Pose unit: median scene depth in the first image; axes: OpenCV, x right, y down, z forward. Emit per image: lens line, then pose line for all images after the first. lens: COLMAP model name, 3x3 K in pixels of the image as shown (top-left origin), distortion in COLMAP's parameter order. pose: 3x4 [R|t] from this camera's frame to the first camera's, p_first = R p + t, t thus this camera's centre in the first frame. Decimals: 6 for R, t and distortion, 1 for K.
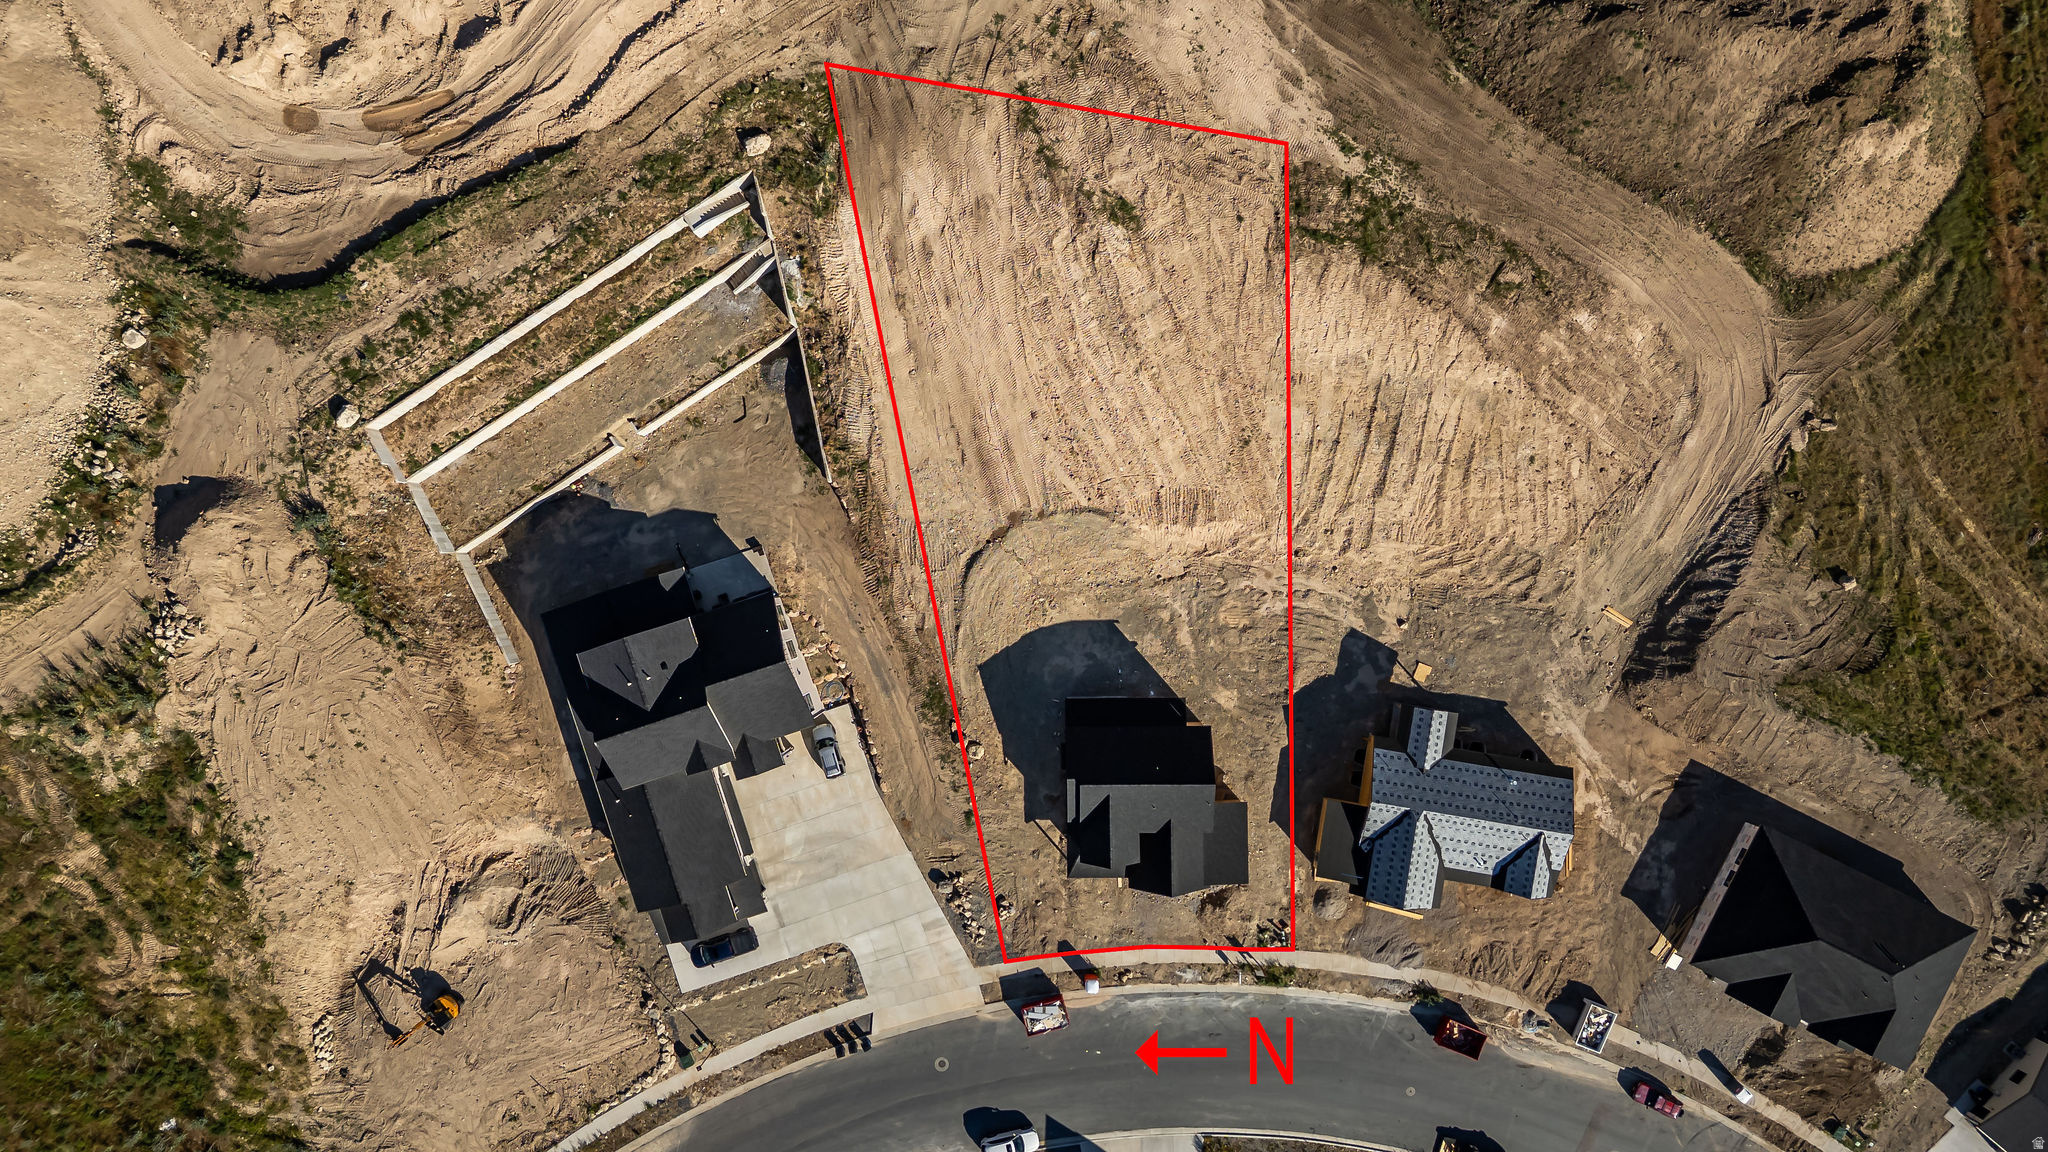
lens RADIAL K [[1434.6, 0, 1021.4], [0, 1434.6, 591.0], [0, 0, 1]] dist [0.076329, -0.072099]
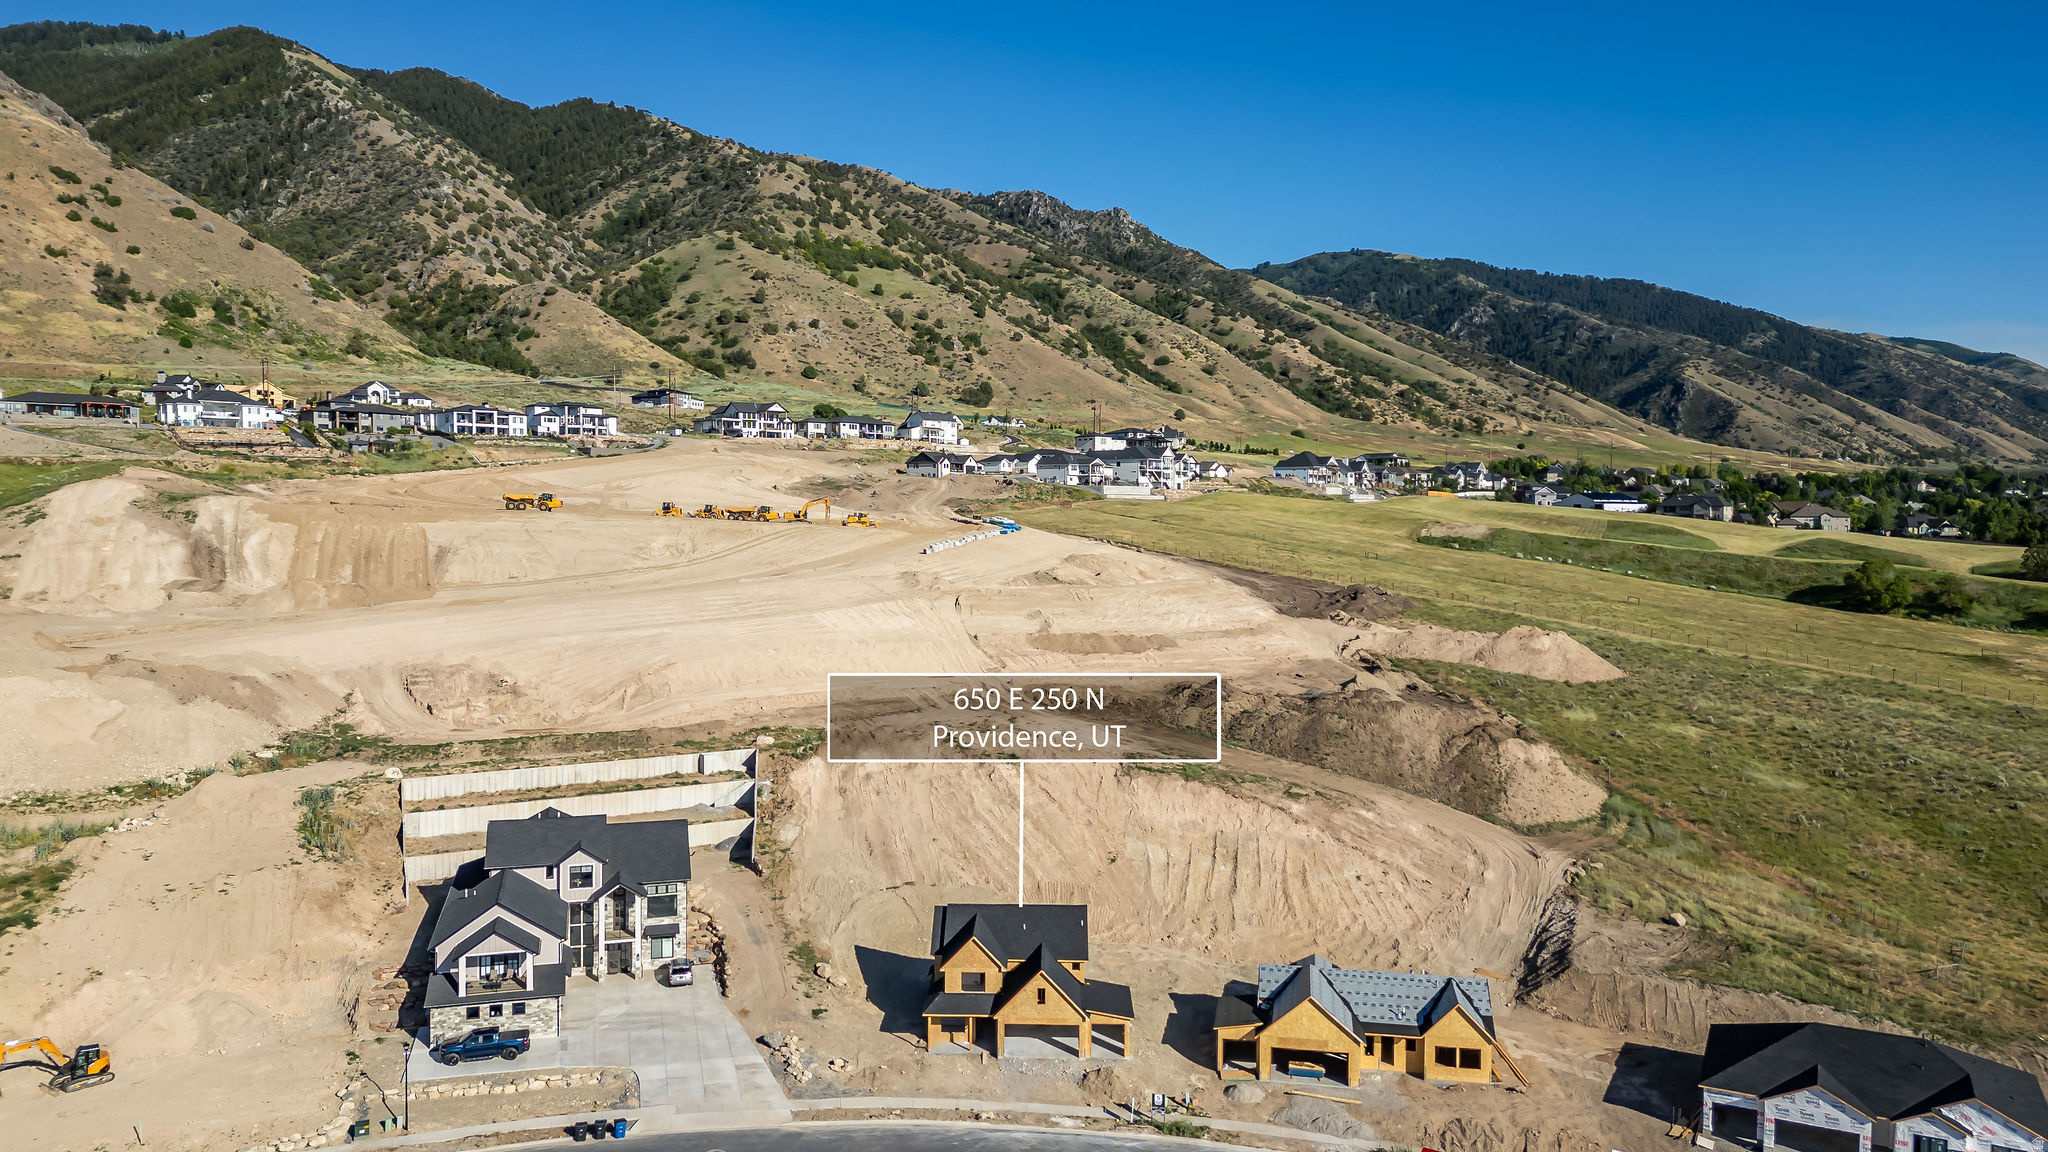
lens RADIAL K [[1434.6, 0, 1026.2], [0, 1434.6, 616.0], [0, 0, 1]] dist [0.076329, -0.072099]
pose [[0.998982, 0.035362, -0.028008, 0.112916], [-0.030262, 0.064913, -0.997432, 1.072934], [-0.033453, 0.997264, 0.065917, 0.731985]]
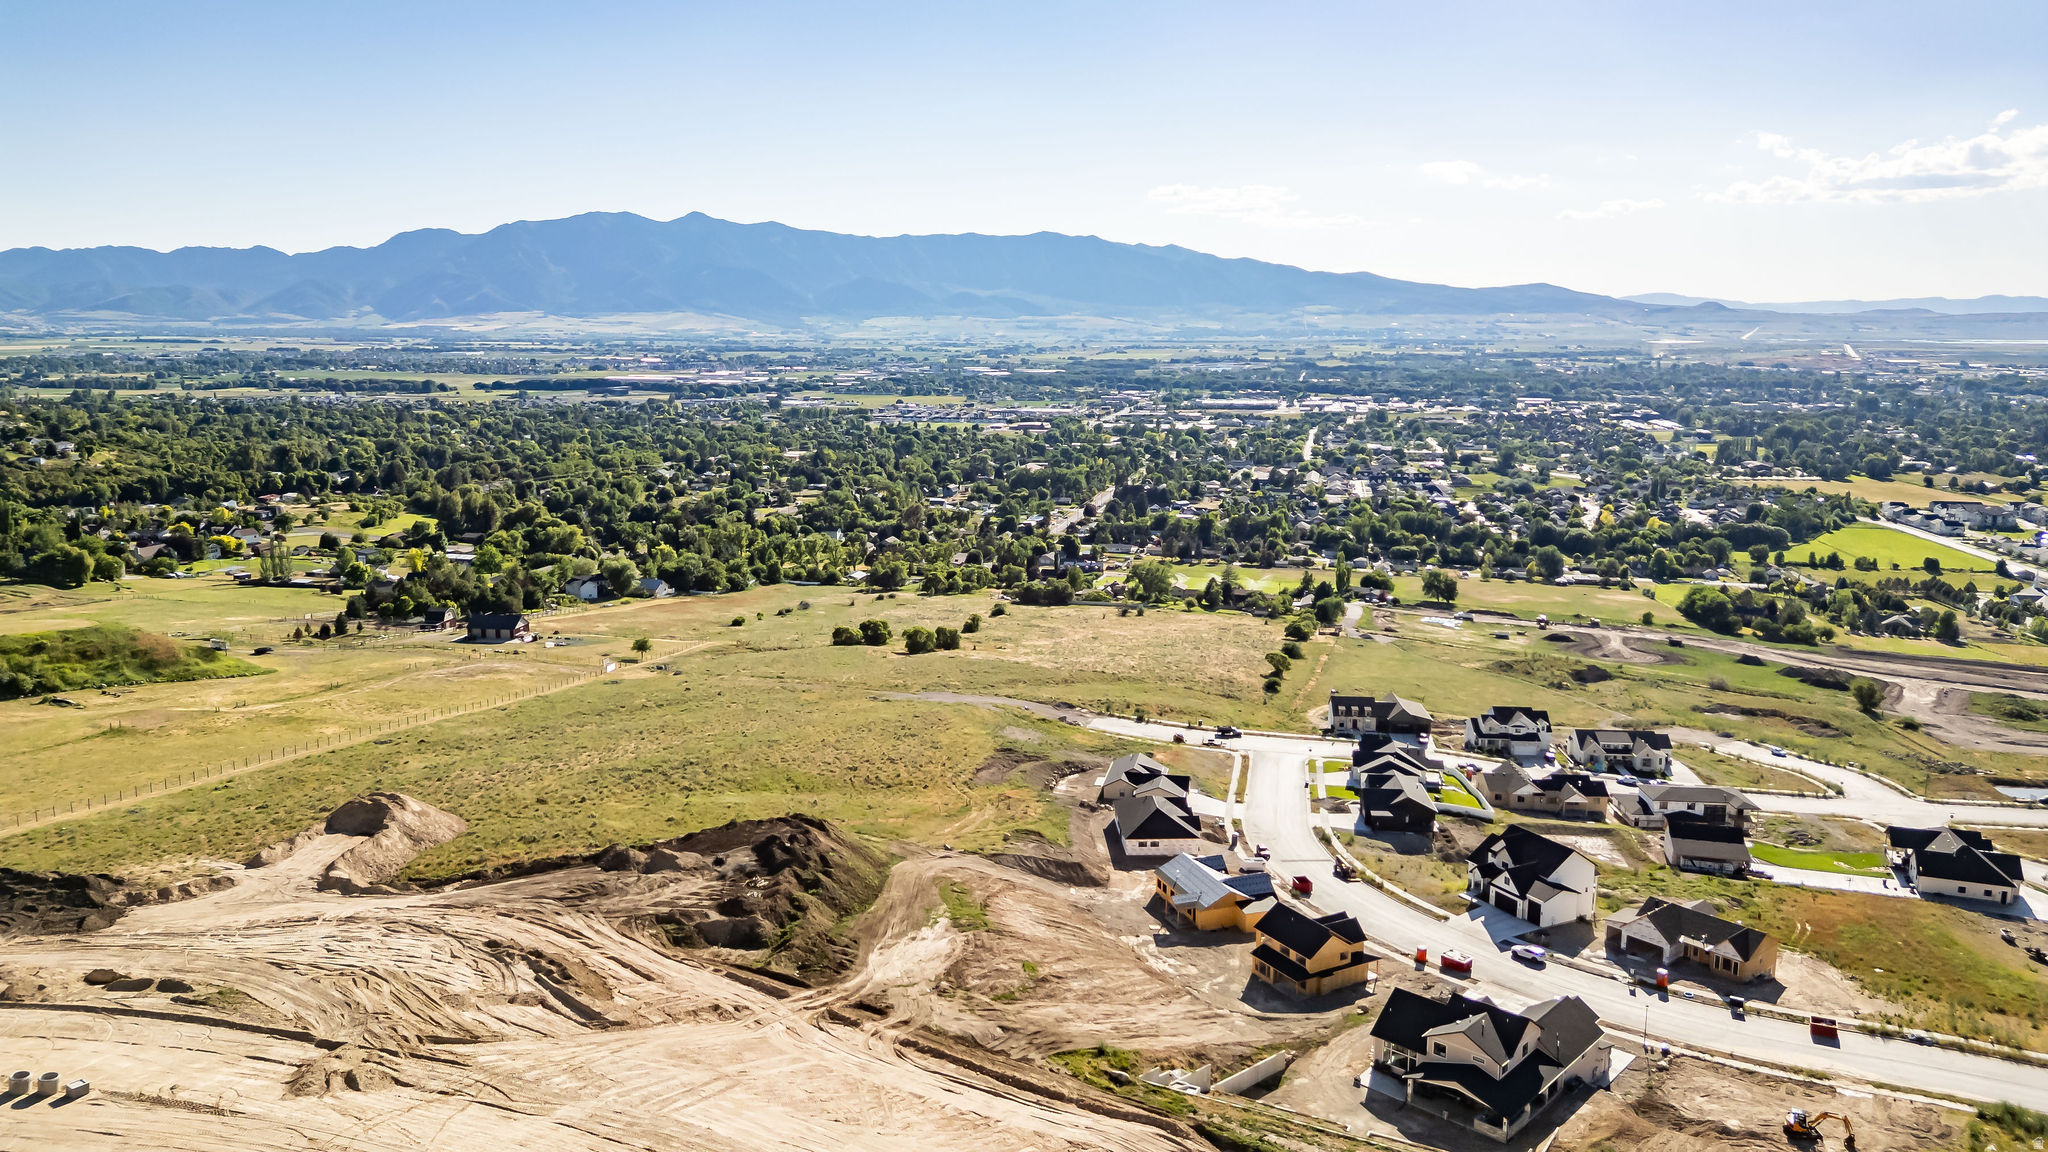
lens RADIAL K [[1434.6, 0, 1025.6], [0, 1434.6, 582.4], [0, 0, 1]] dist [0.076329, -0.072099]
pose [[-0.485317, -0.132755, 0.864201, -1.185091], [0.874109, -0.096320, 0.476085, -0.936388], [0.020037, 0.986457, 0.162789, 0.310918]]
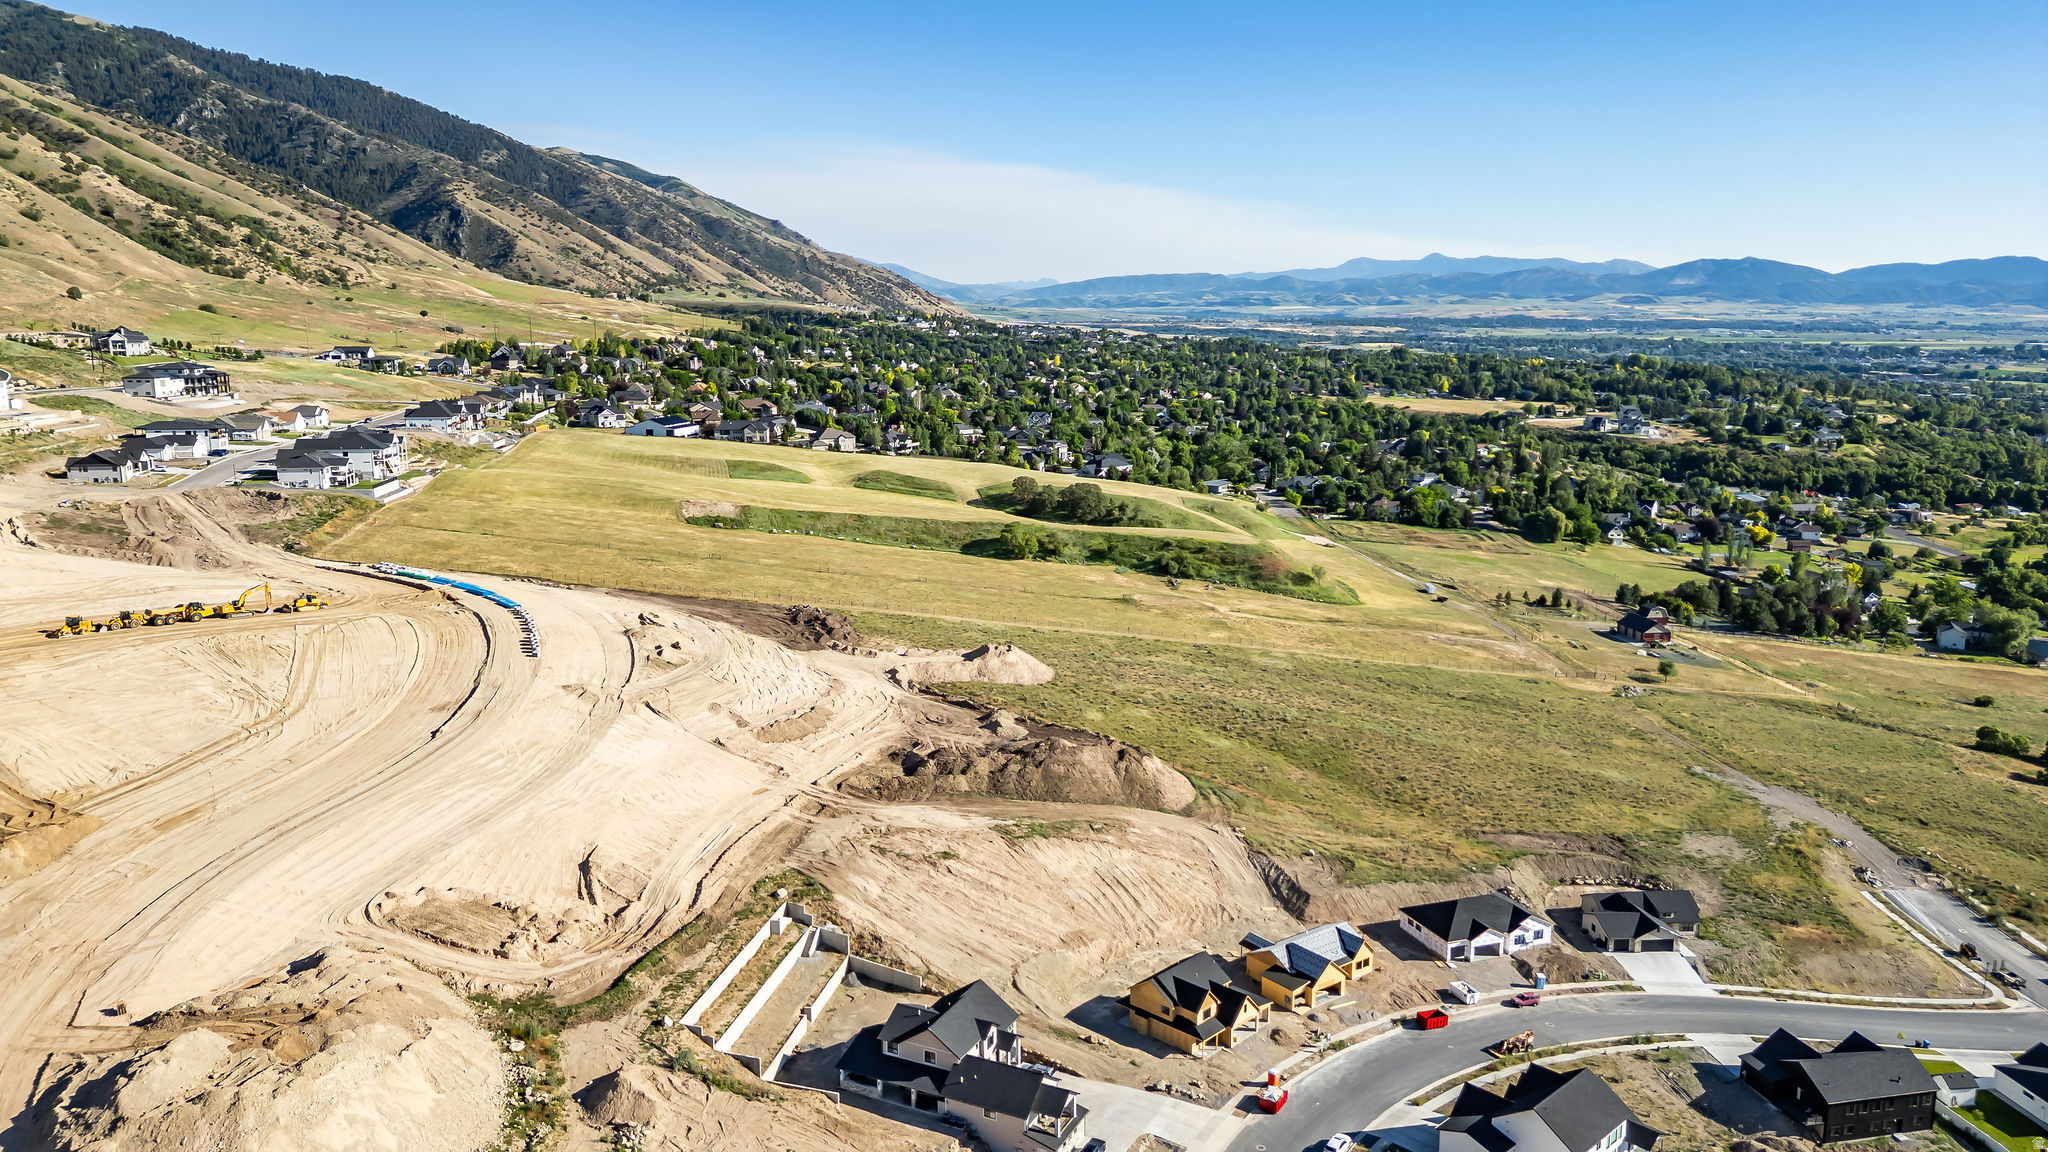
lens RADIAL K [[1434.6, 0, 1017.3], [0, 1434.6, 556.1], [0, 0, 1]] dist [0.076329, -0.072099]
pose [[0.700534, -0.094189, 0.707376, -1.200066], [0.713494, 0.110985, -0.691816, 1.111980], [-0.013347, 0.989349, 0.144952, 0.273614]]
